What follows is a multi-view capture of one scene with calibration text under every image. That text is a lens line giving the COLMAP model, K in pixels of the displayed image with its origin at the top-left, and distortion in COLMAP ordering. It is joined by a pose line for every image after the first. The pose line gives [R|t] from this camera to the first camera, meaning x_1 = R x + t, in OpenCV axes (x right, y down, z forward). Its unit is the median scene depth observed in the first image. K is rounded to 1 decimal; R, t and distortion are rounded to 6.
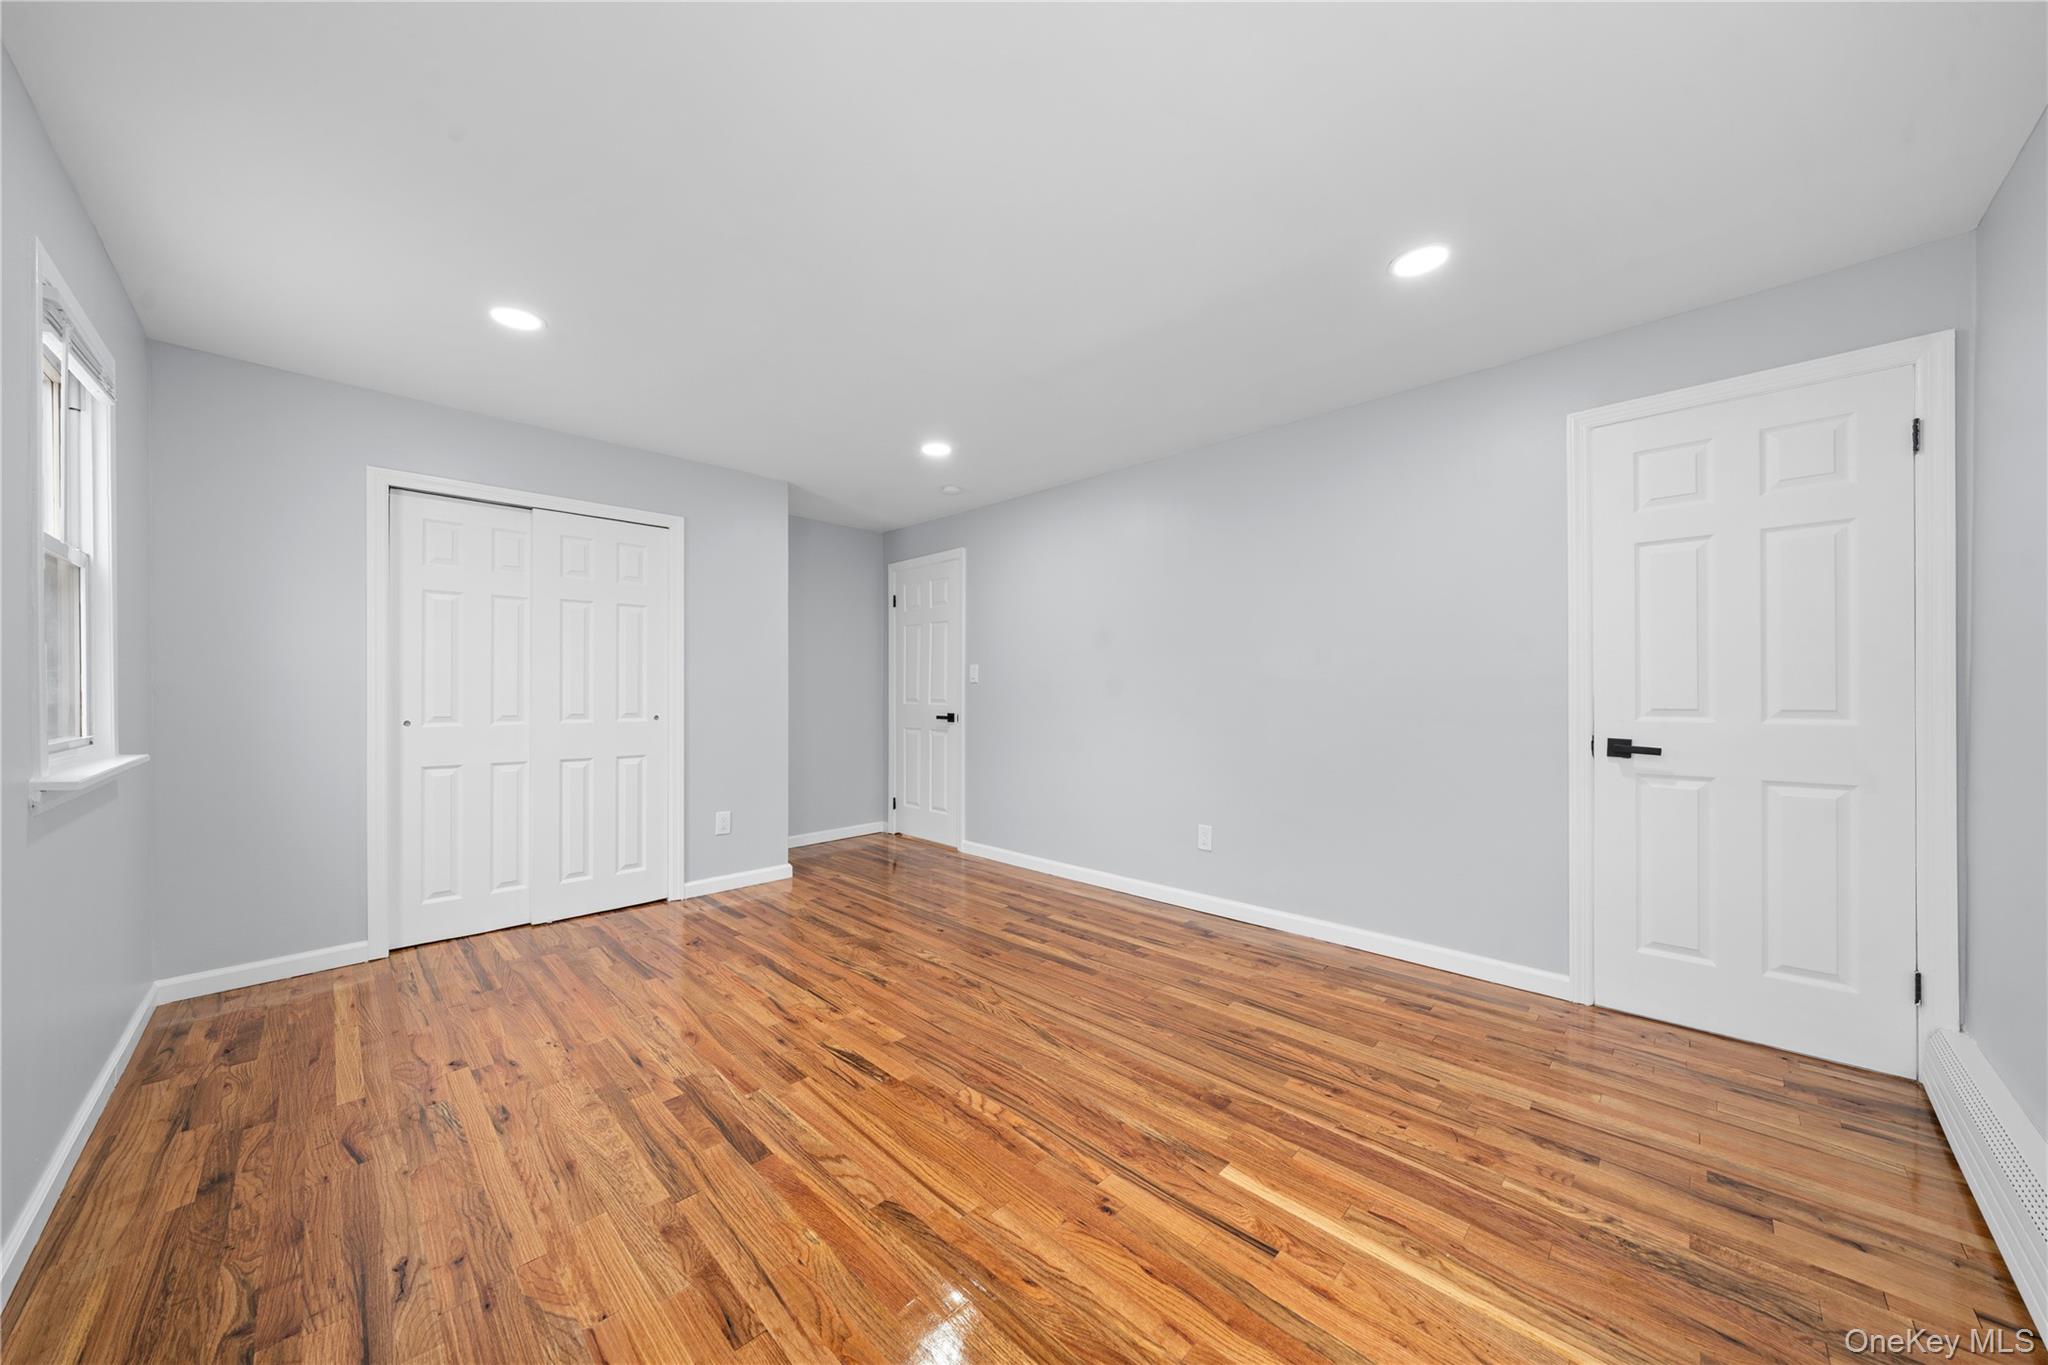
lens RADIAL K [[693.5, 0, 1028.5], [0, 693.5, 689.5], [0, 0, 1]] dist [-0.000820, 0.000016]
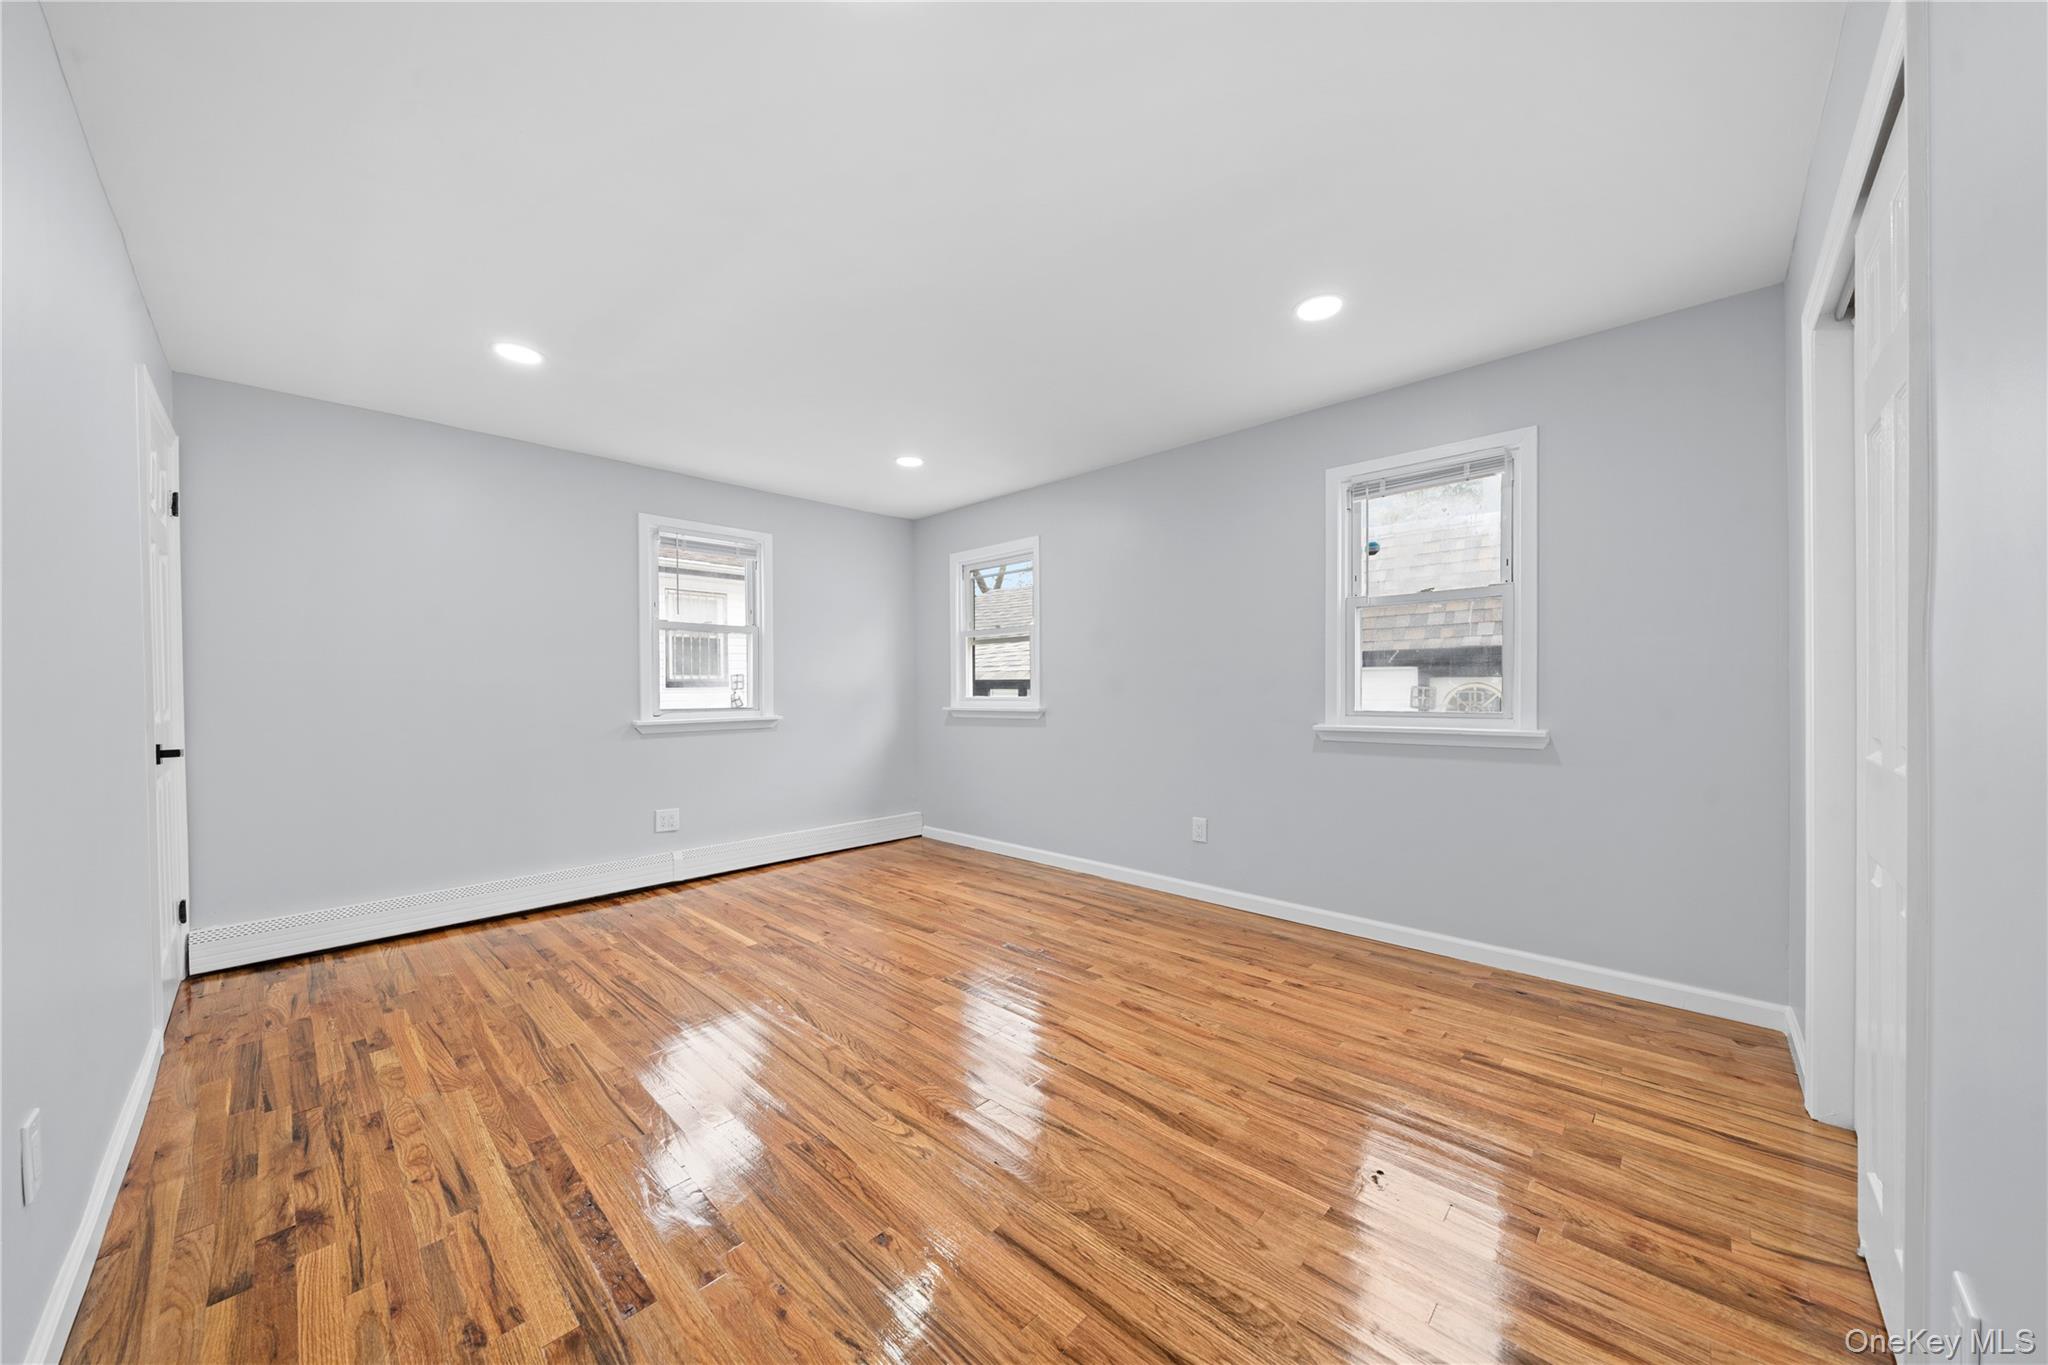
lens RADIAL K [[693.5, 0, 1017.8], [0, 693.5, 691.9], [0, 0, 1]] dist [-0.000820, 0.000016]
pose [[-0.999916, 0.009394, -0.008894, -0.335395], [0.009379, 0.999954, 0.001789, 0.013082], [0.008910, 0.001706, -0.999959, 2.291471]]
